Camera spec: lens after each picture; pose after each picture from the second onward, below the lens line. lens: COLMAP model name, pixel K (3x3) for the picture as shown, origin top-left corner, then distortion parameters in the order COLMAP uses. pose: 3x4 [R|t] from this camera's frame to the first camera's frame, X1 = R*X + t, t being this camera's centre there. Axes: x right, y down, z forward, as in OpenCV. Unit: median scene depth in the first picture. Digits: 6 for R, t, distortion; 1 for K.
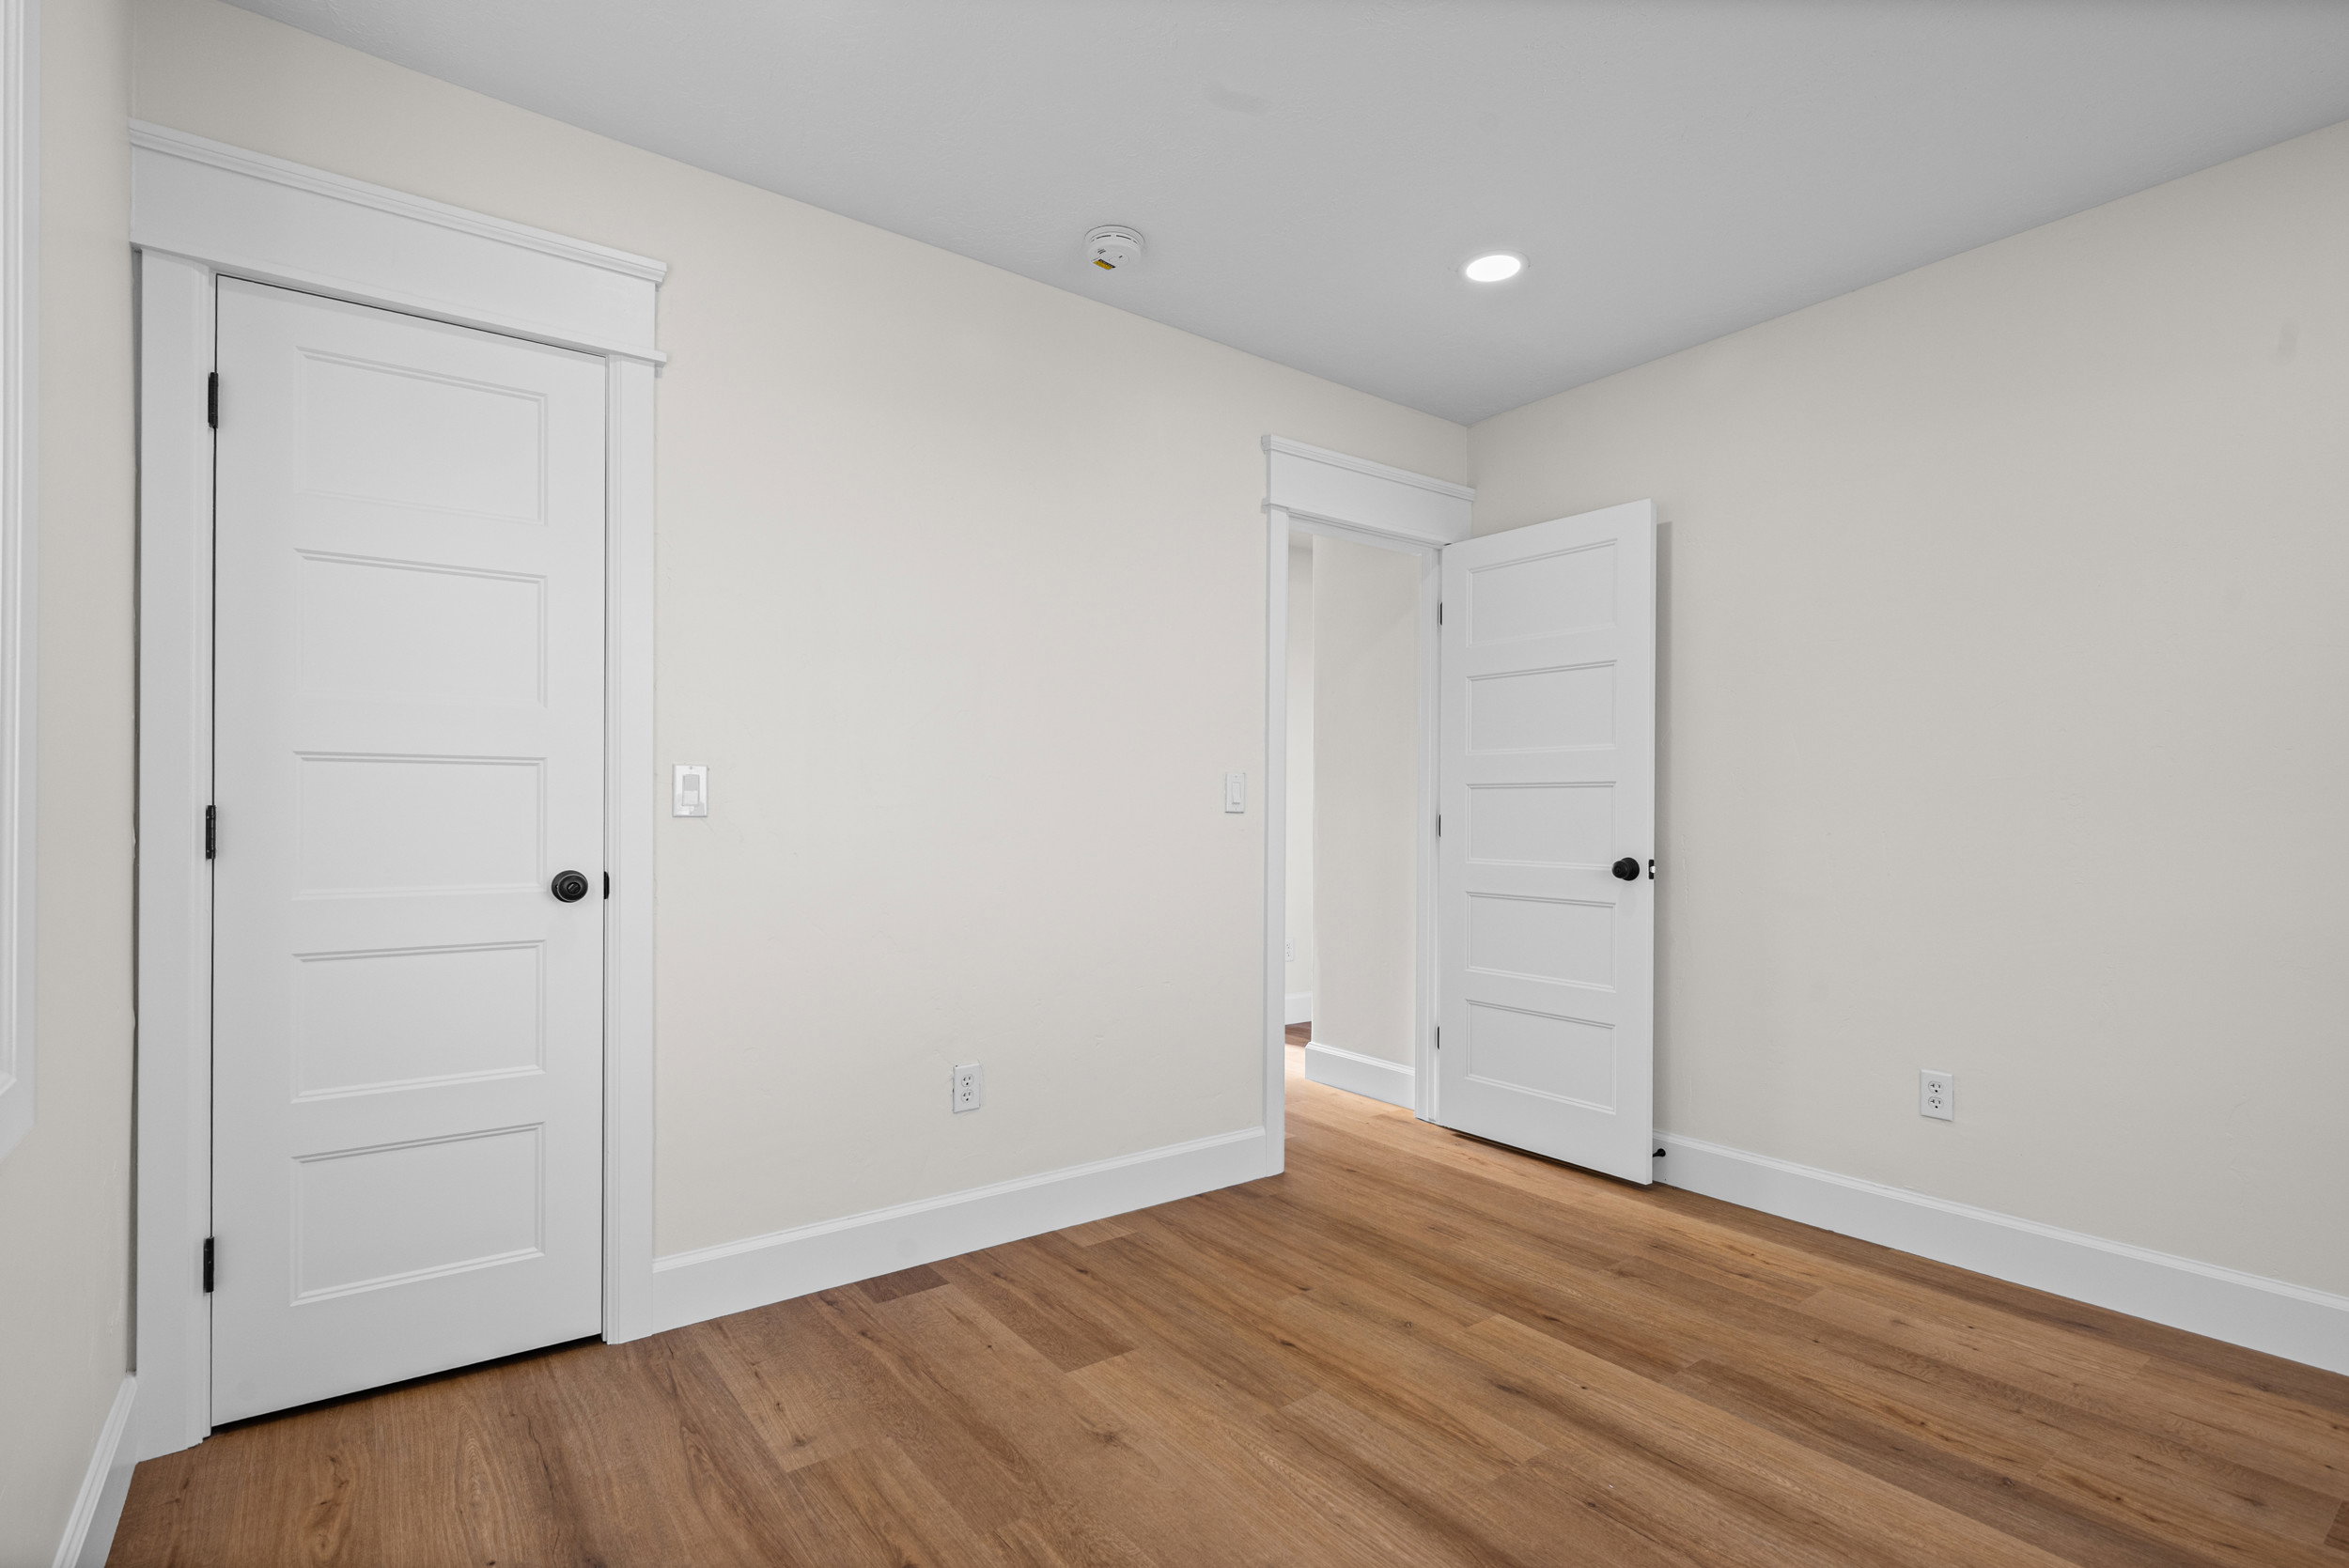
lens RADIAL K [[1072.4, 0, 1160.2], [0, 1072.4, 770.9], [0, 0, 1]] dist [0.000158, -0.000312]
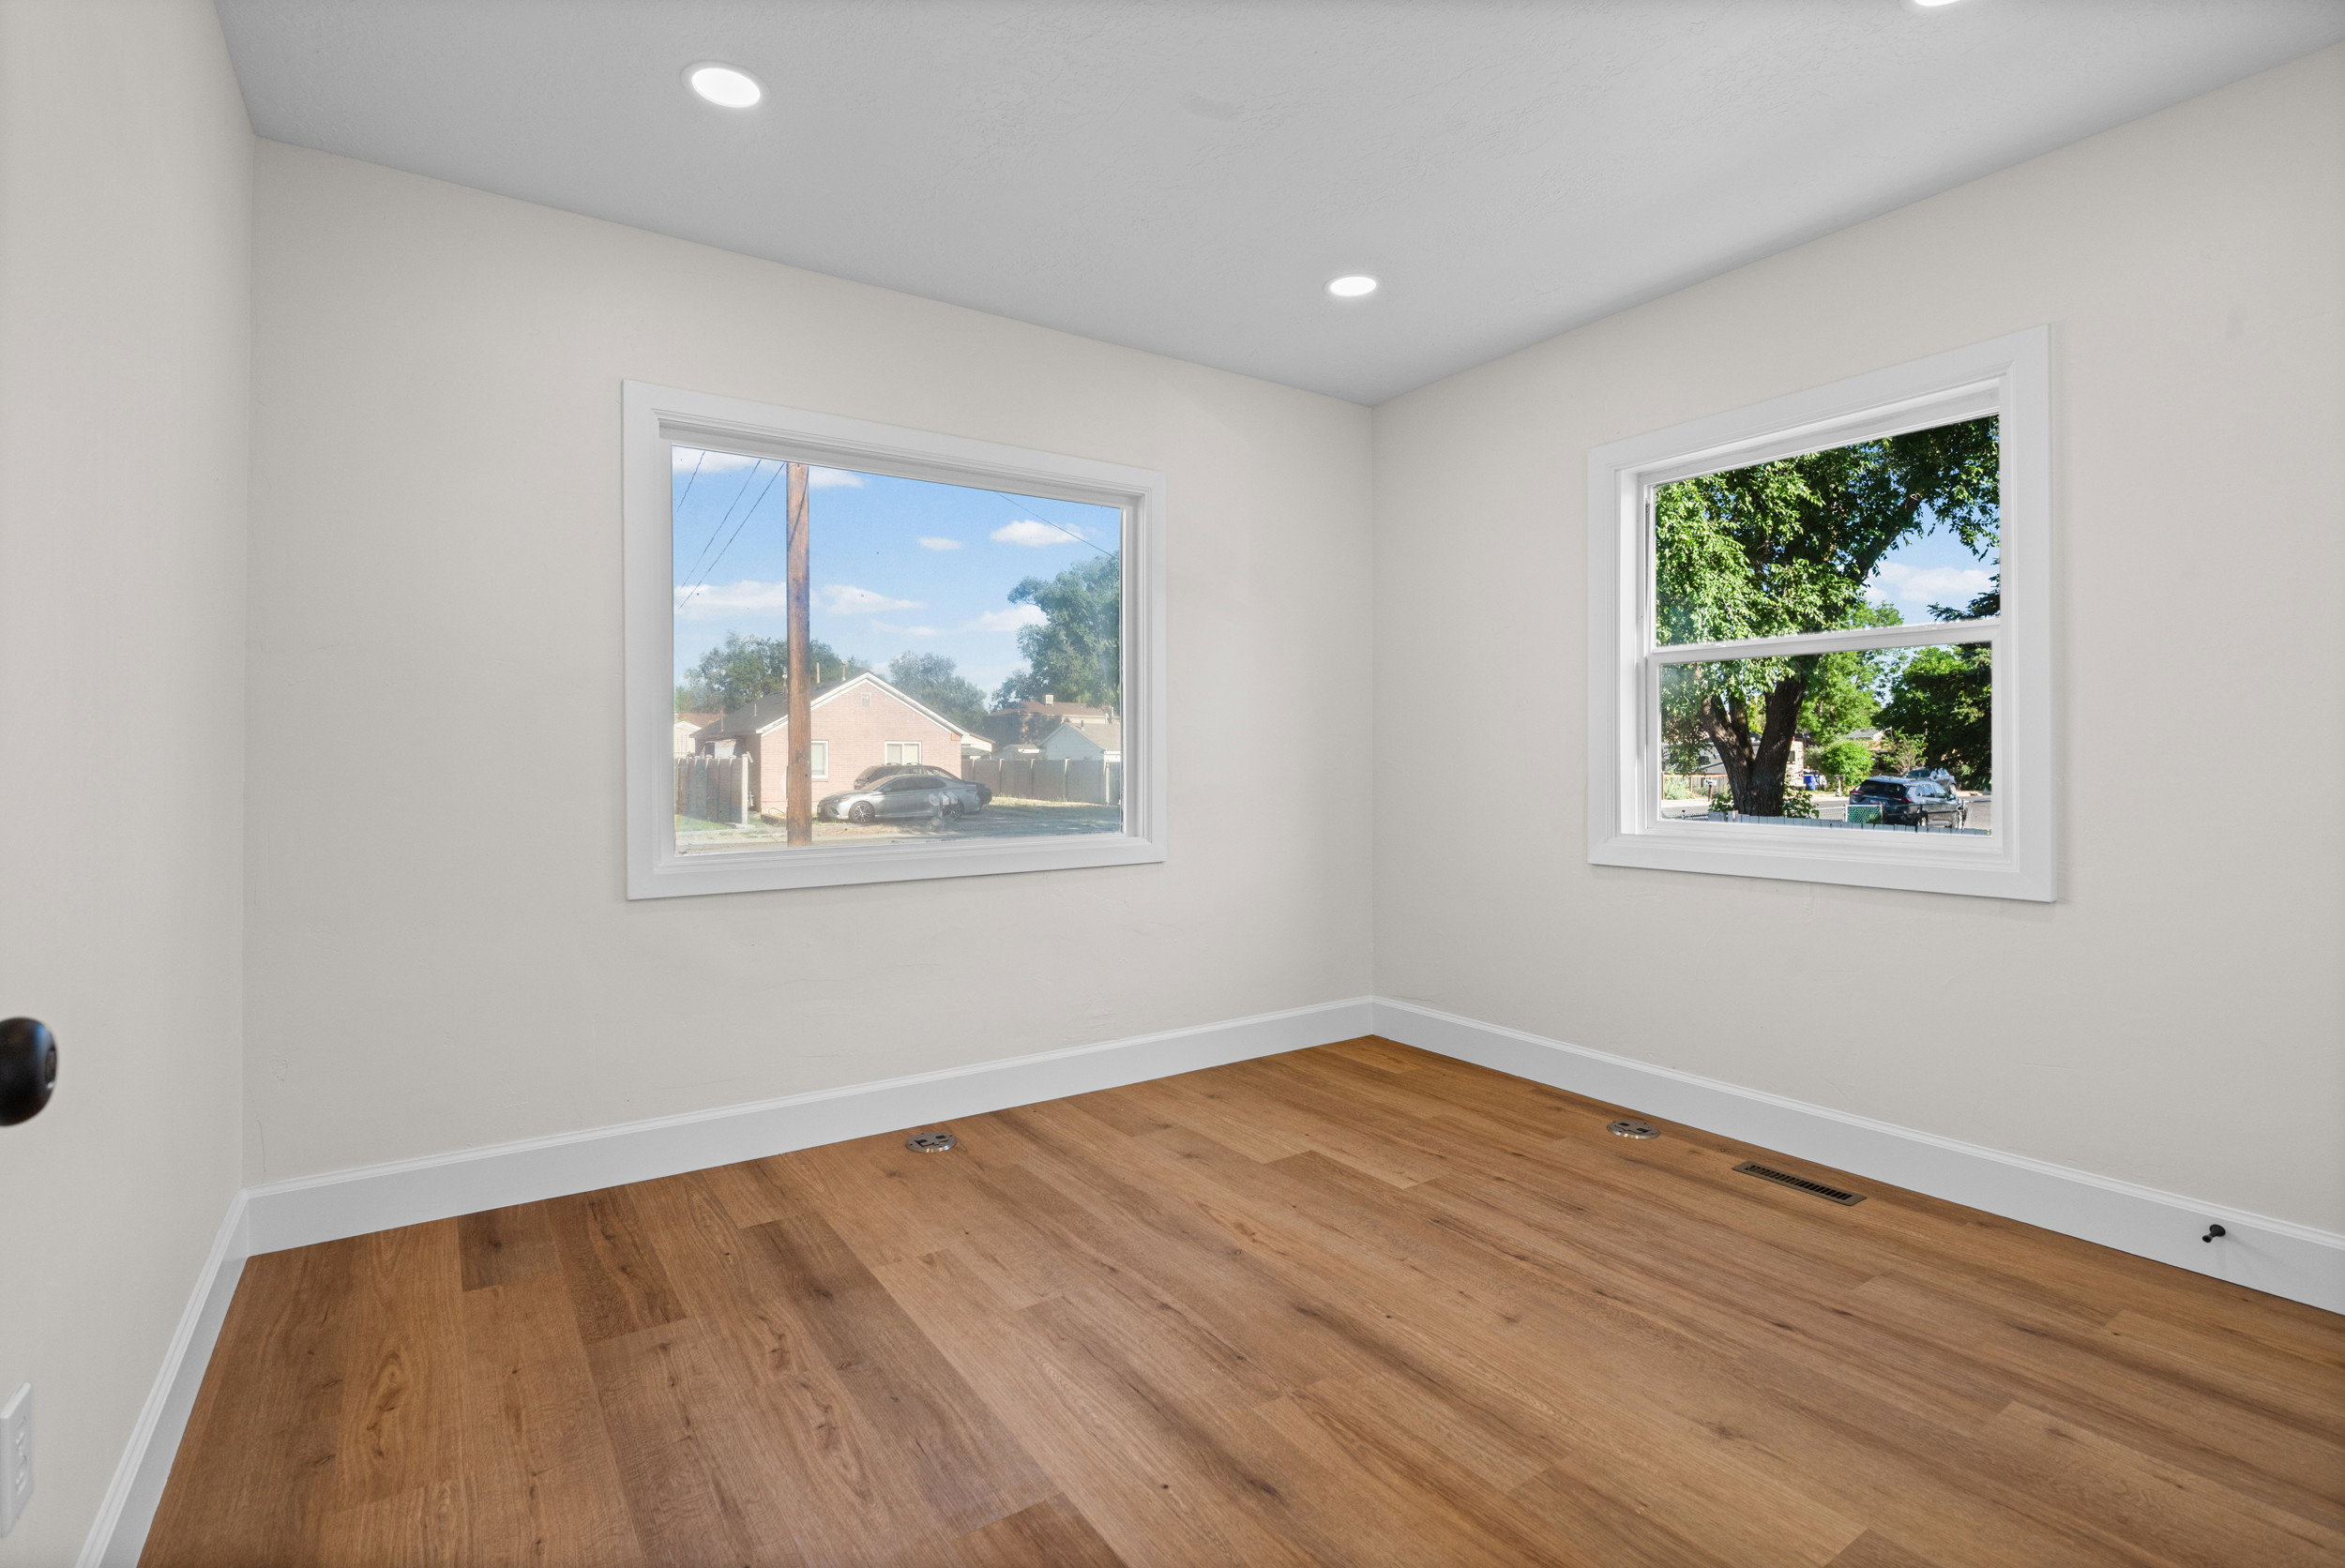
lens RADIAL K [[1040.7, 0, 1172.5], [0, 1040.7, 784.0], [0, 0, 1]] dist [0.001639, -0.000200]
pose [[-0.999441, -0.006207, 0.032856, 0.394306], [-0.006687, 0.999872, -0.014527, 0.080626], [-0.032761, -0.014738, -0.999355, 1.889099]]
